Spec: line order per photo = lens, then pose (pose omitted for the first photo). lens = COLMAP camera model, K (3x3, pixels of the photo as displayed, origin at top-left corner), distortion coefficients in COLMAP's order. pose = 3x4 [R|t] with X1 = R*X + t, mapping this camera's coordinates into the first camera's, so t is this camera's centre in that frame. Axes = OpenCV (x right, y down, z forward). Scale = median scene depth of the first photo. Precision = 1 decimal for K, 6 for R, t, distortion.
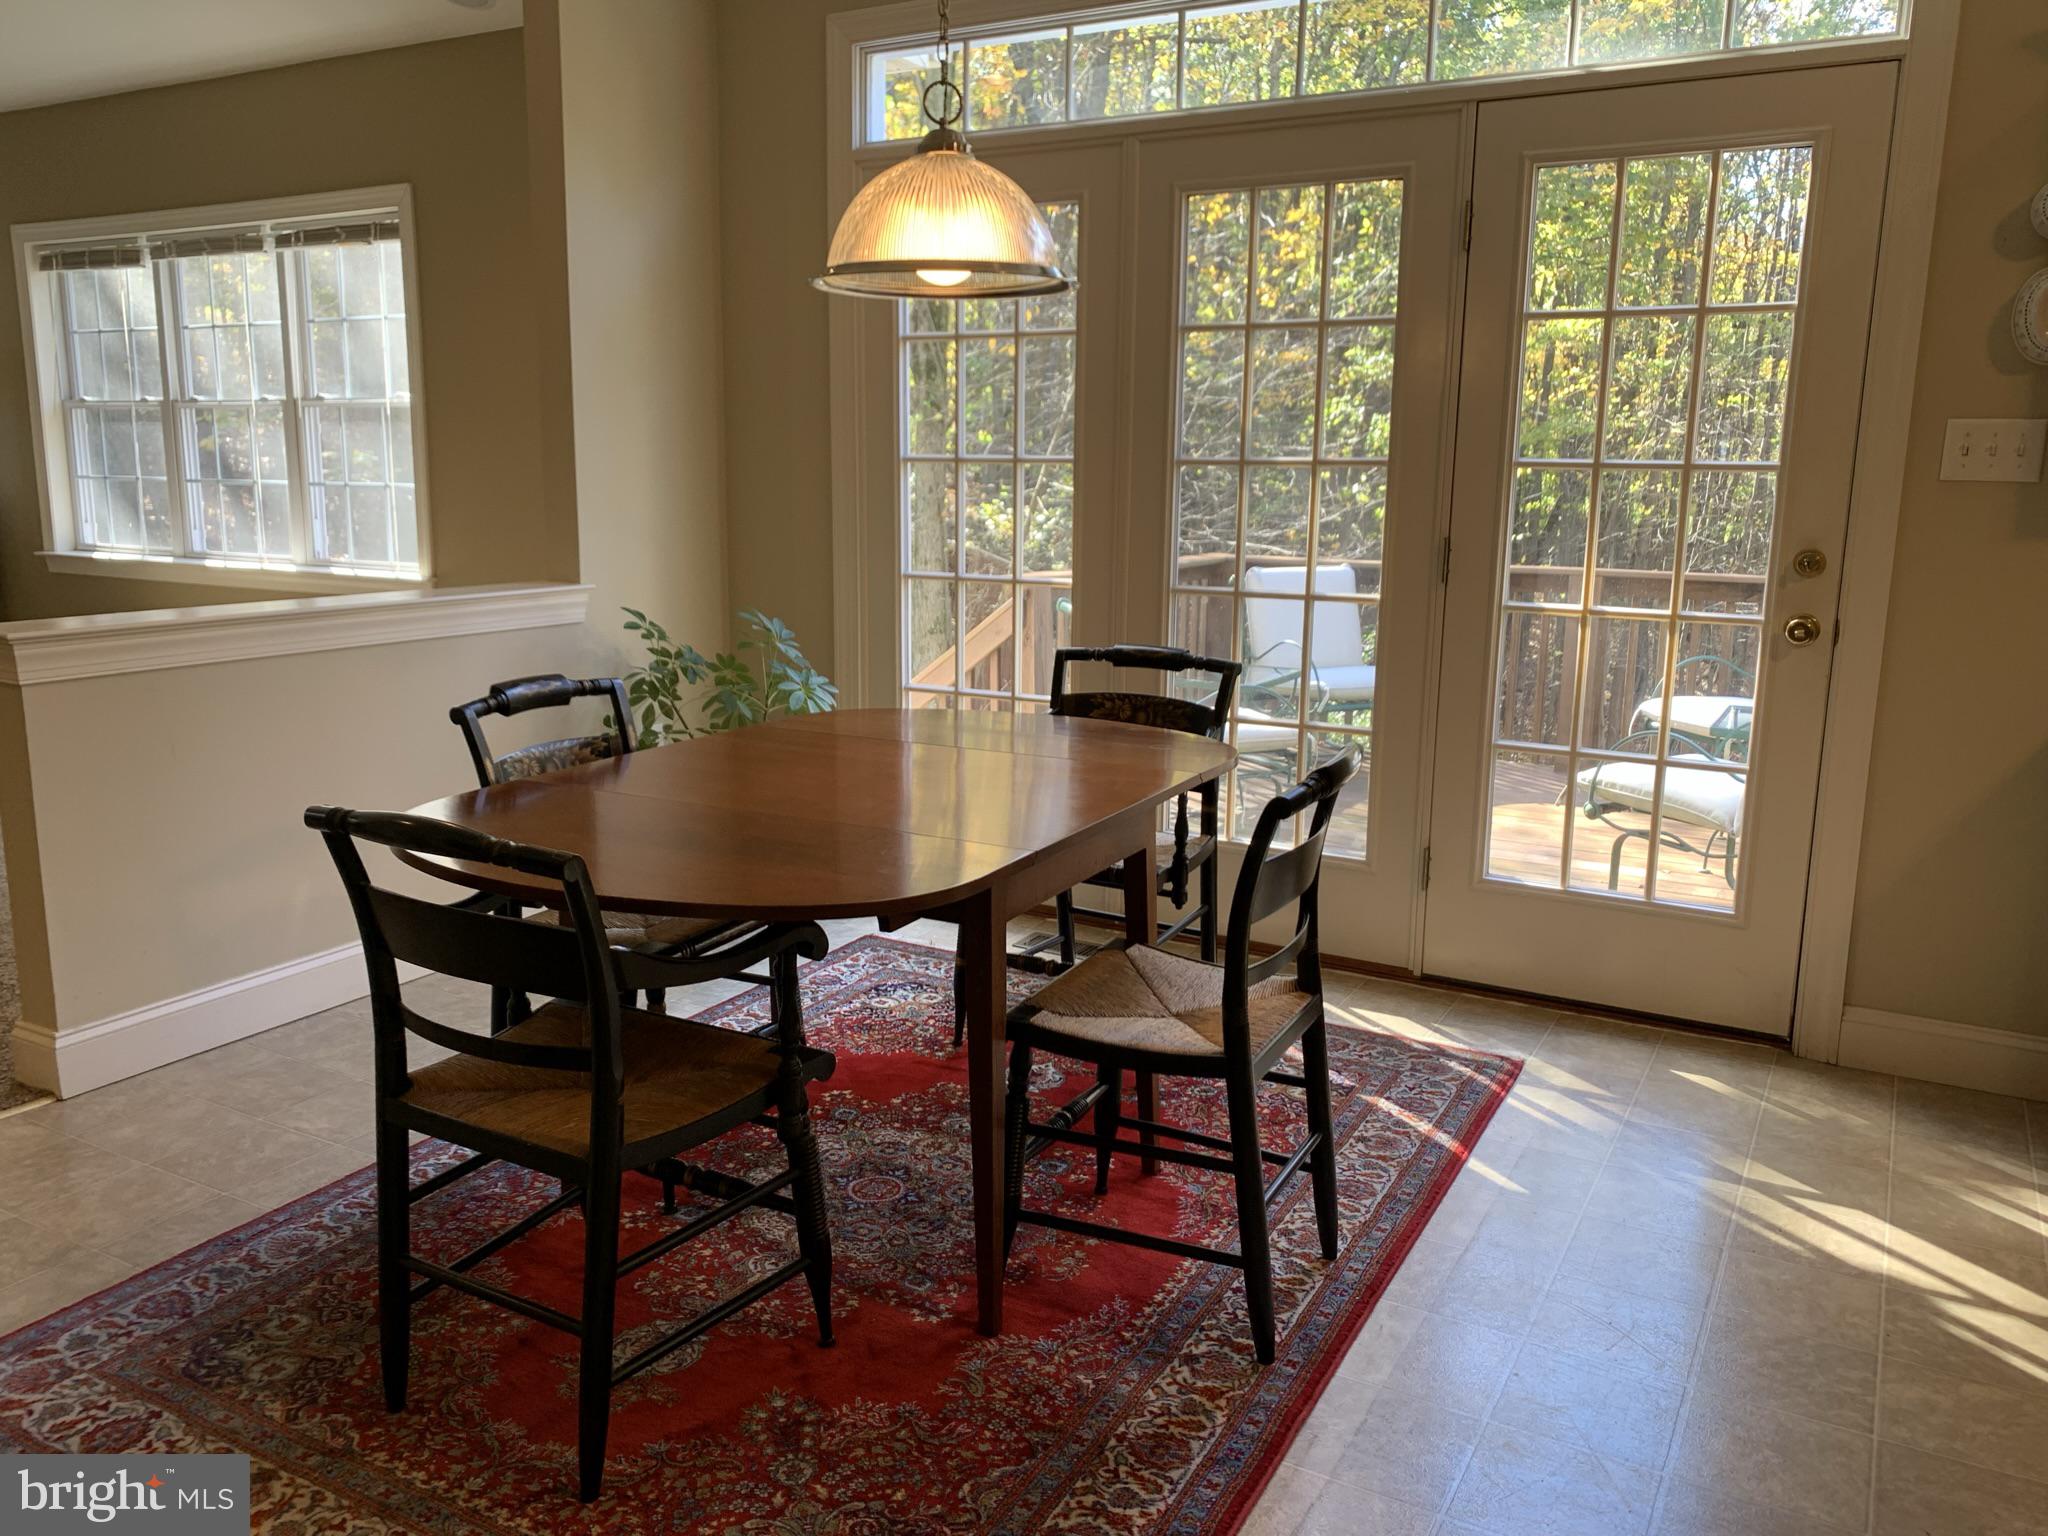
lens RADIAL K [[1560.3, 0, 997.3], [0, 1560.3, 762.7], [0, 0, 1]] dist [0.077622, -0.079699]
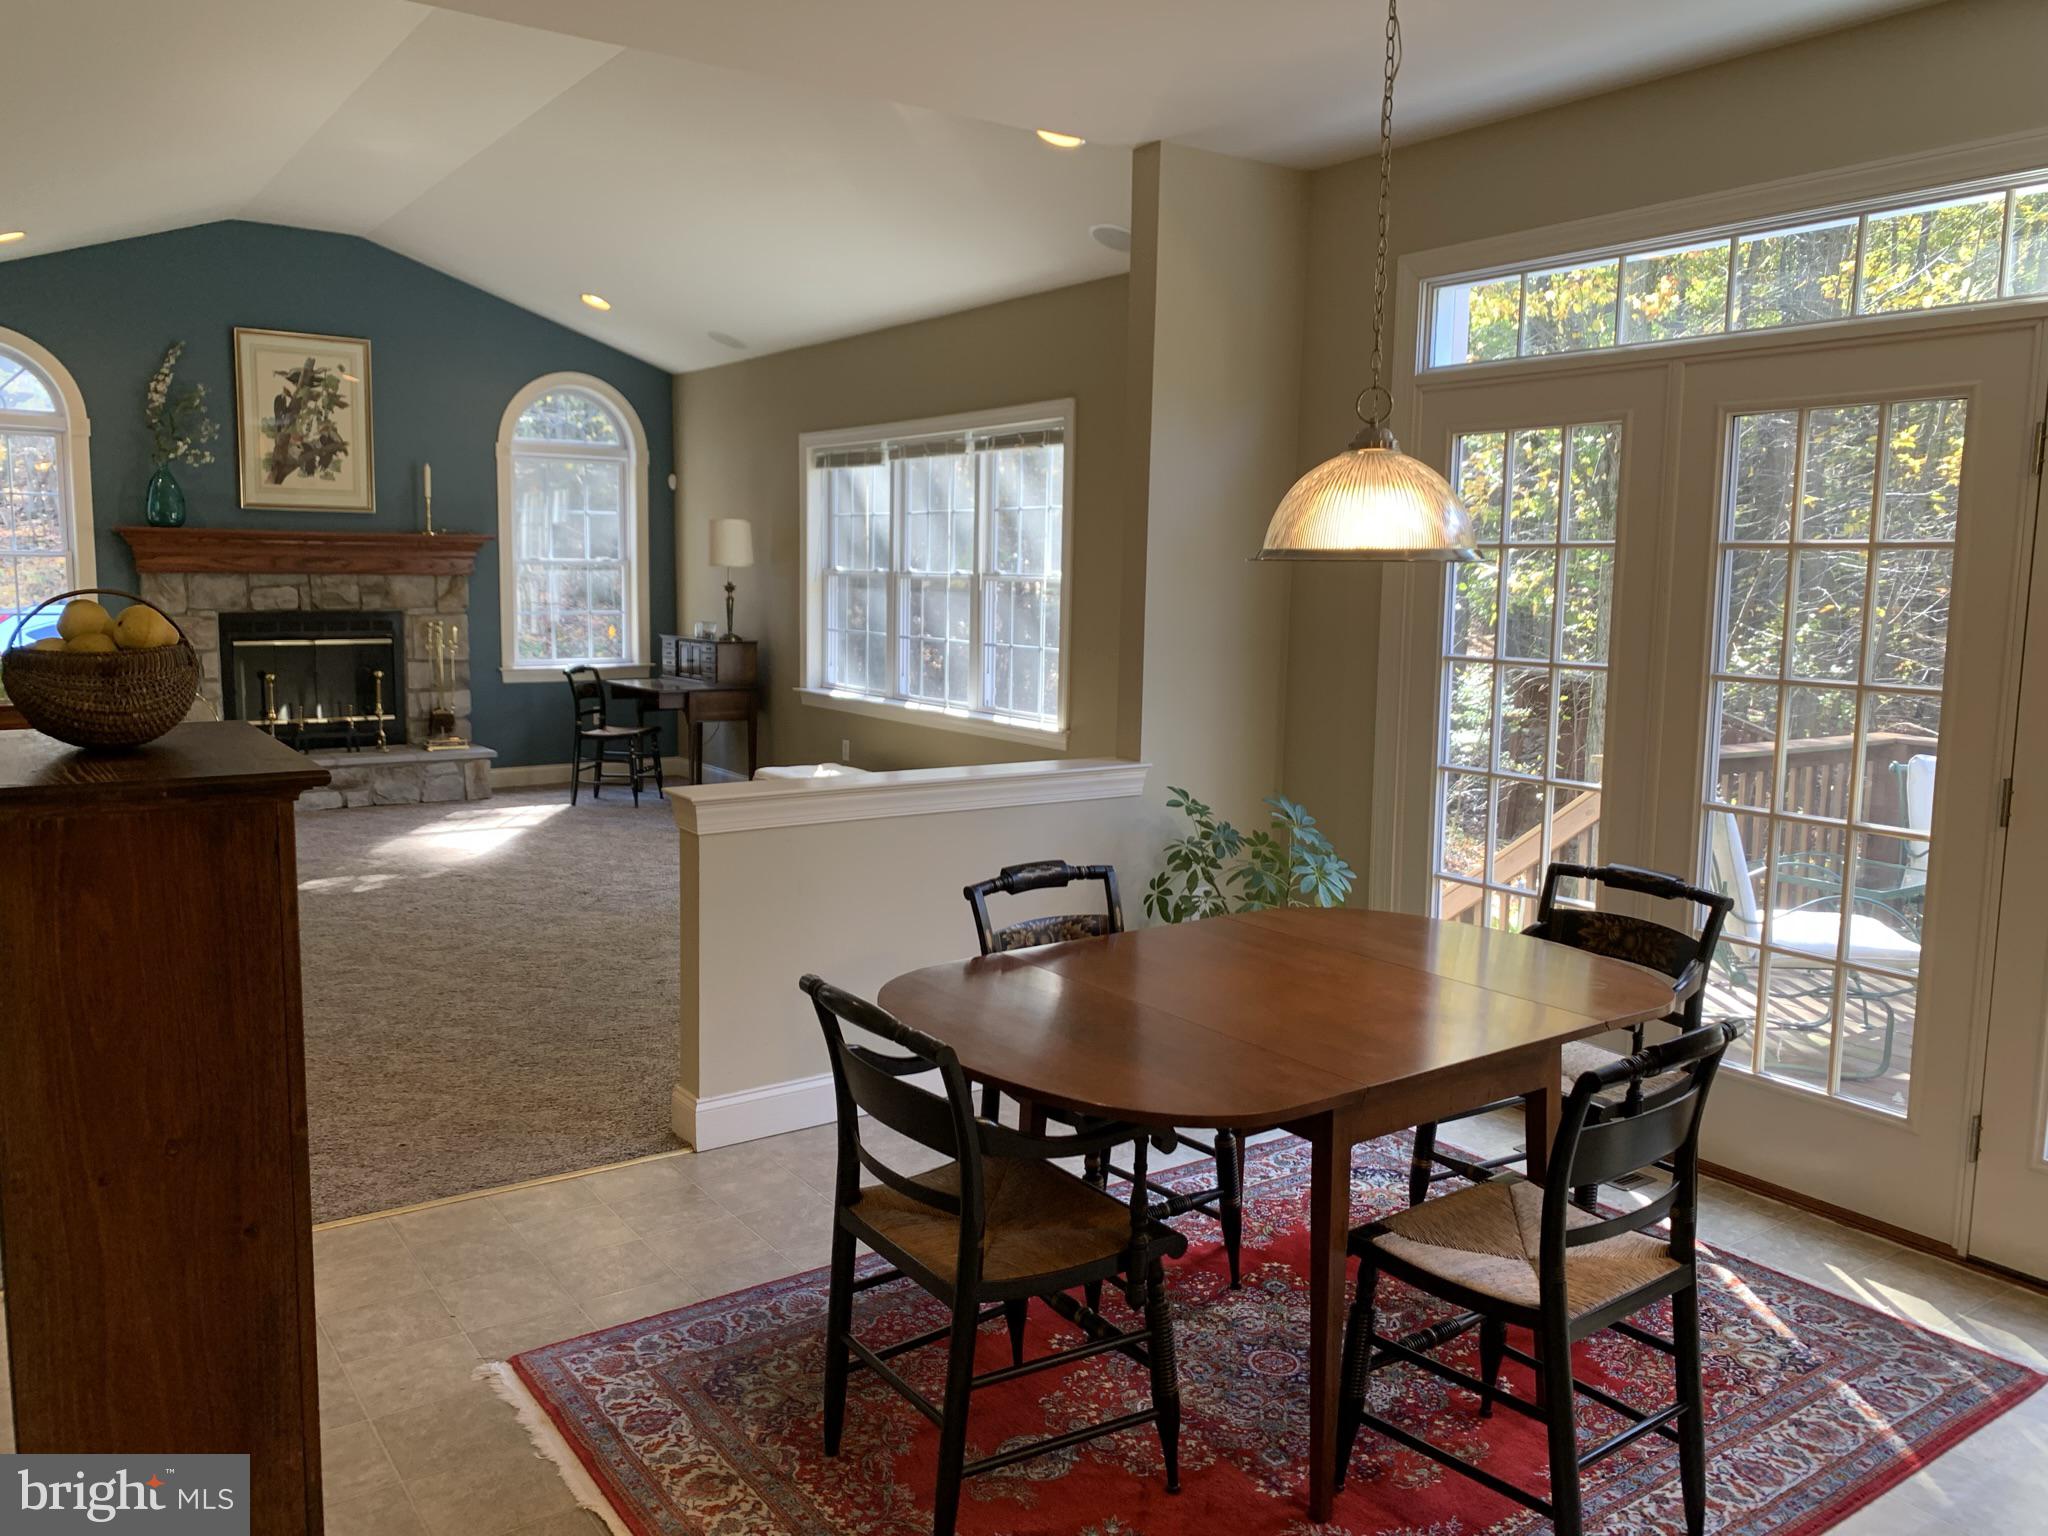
lens RADIAL K [[1570.3, 0, 1001.1], [0, 1570.3, 750.8], [0, 0, 1]] dist [0.014139, -0.000447]
pose [[0.902683, 0.052327, -0.427112, 0.181552], [-0.086256, 0.994436, -0.060468, -0.063046], [0.421572, 0.091425, 0.902175, -0.095112]]
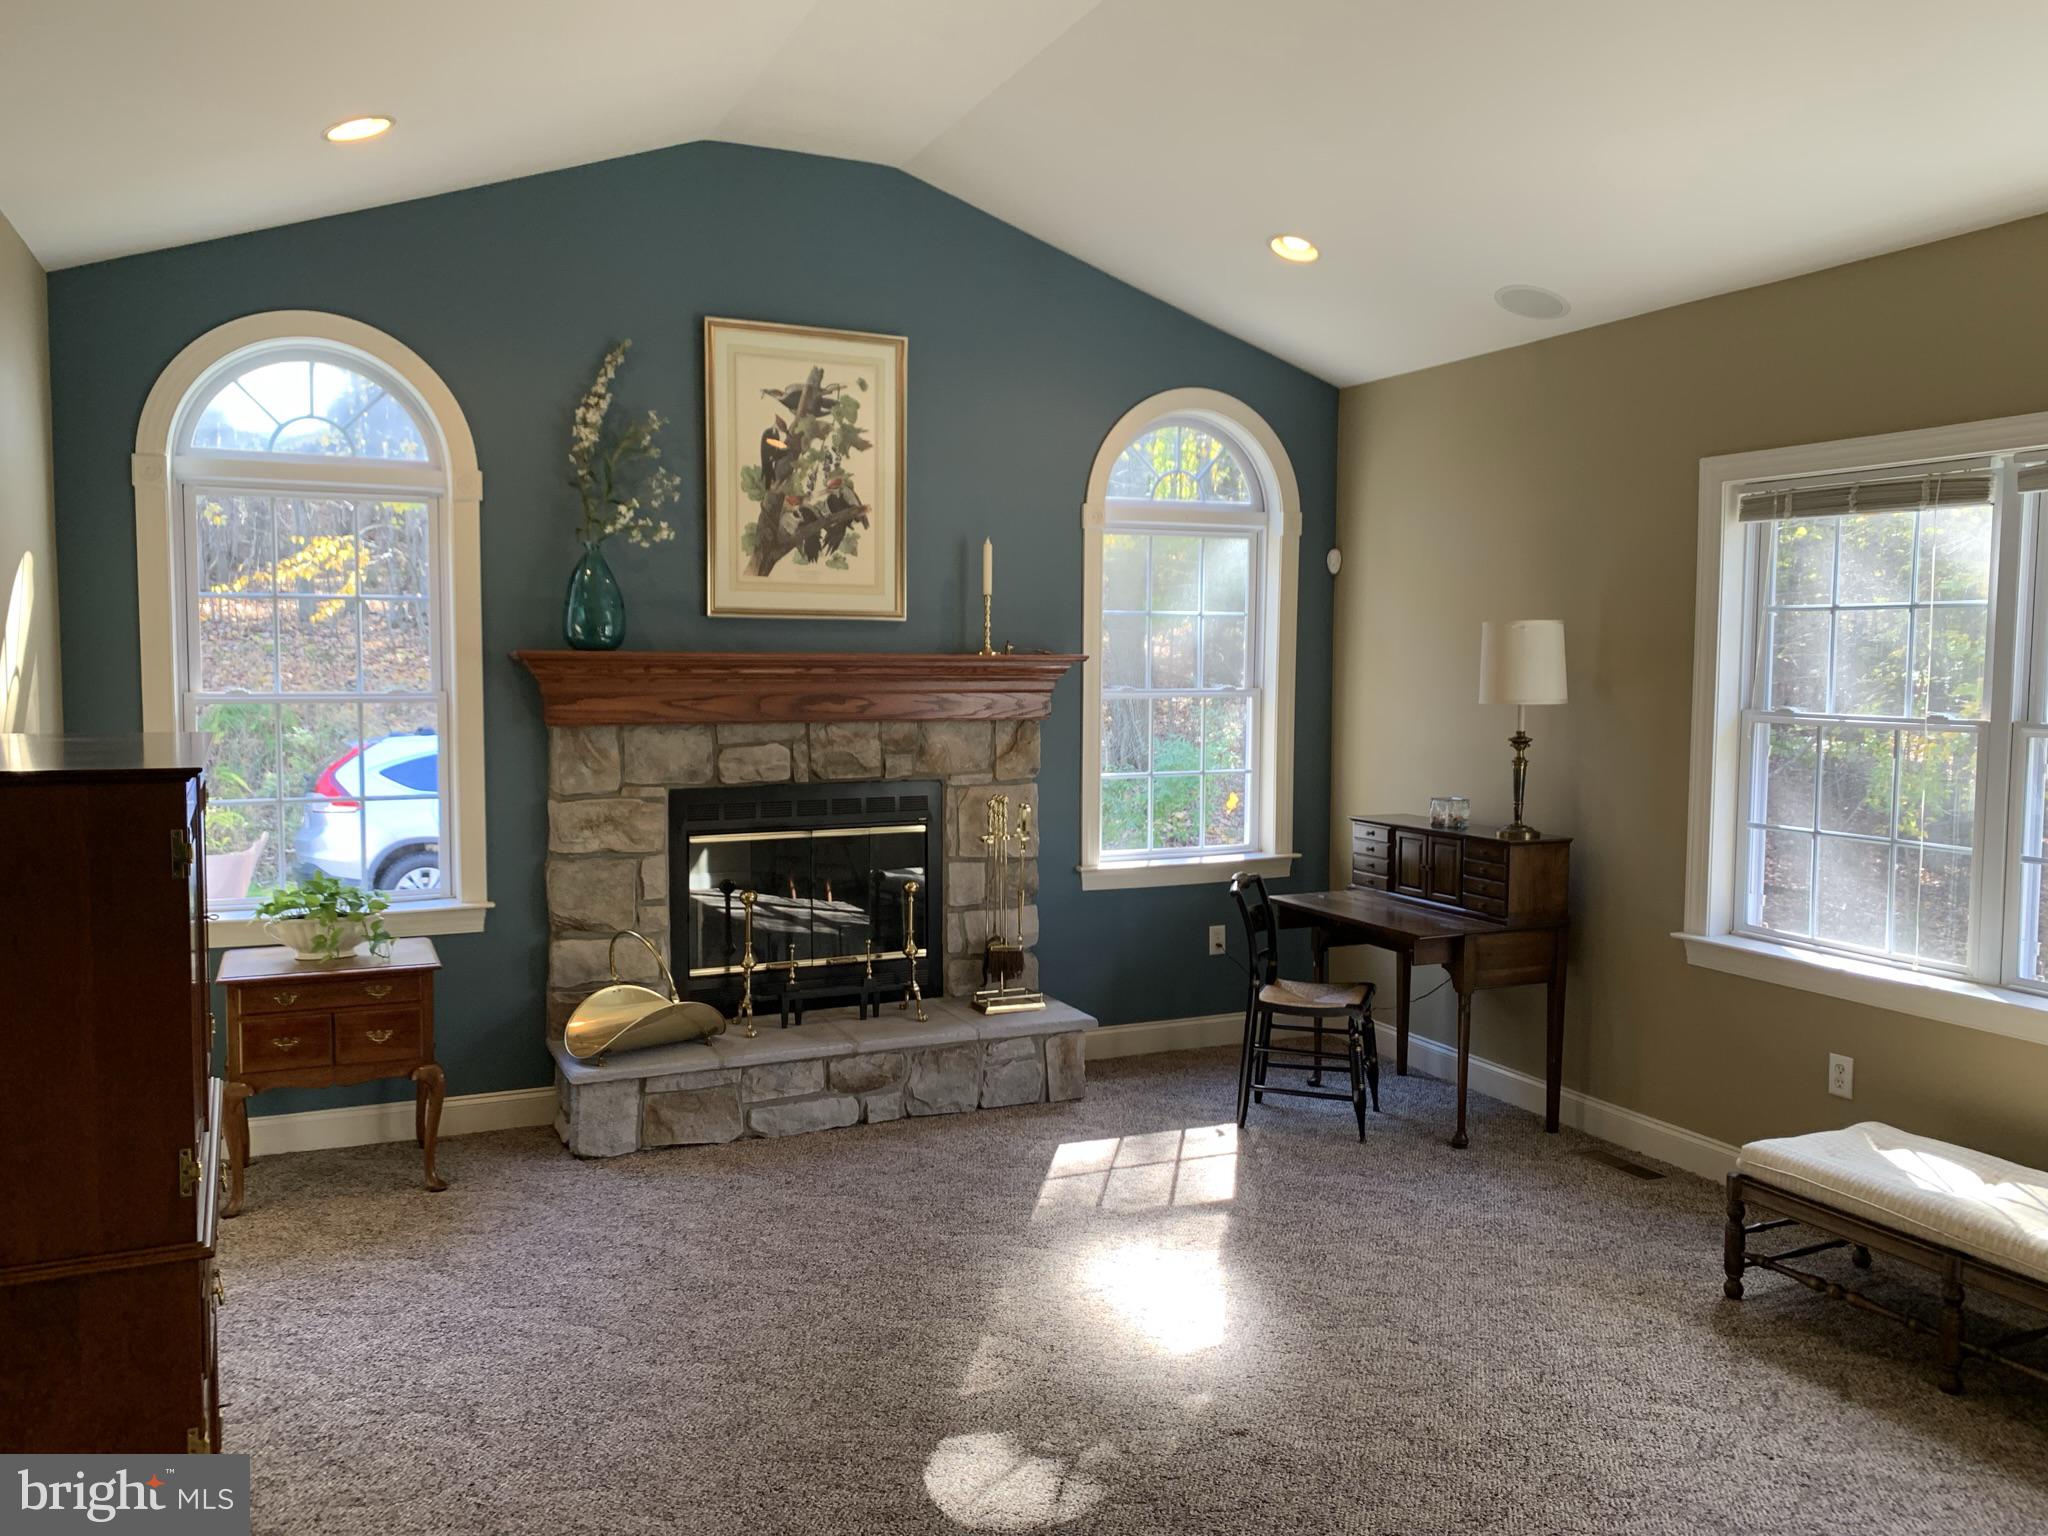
lens RADIAL K [[1568.8, 0, 1018.2], [0, 1568.8, 752.9], [0, 0, 1]] dist [0.166526, -0.351157]
pose [[0.818122, 0.025400, -0.574484, -1.162161], [-0.103482, 0.989218, -0.103632, -0.284043], [0.565657, 0.144232, 0.811929, 0.754711]]
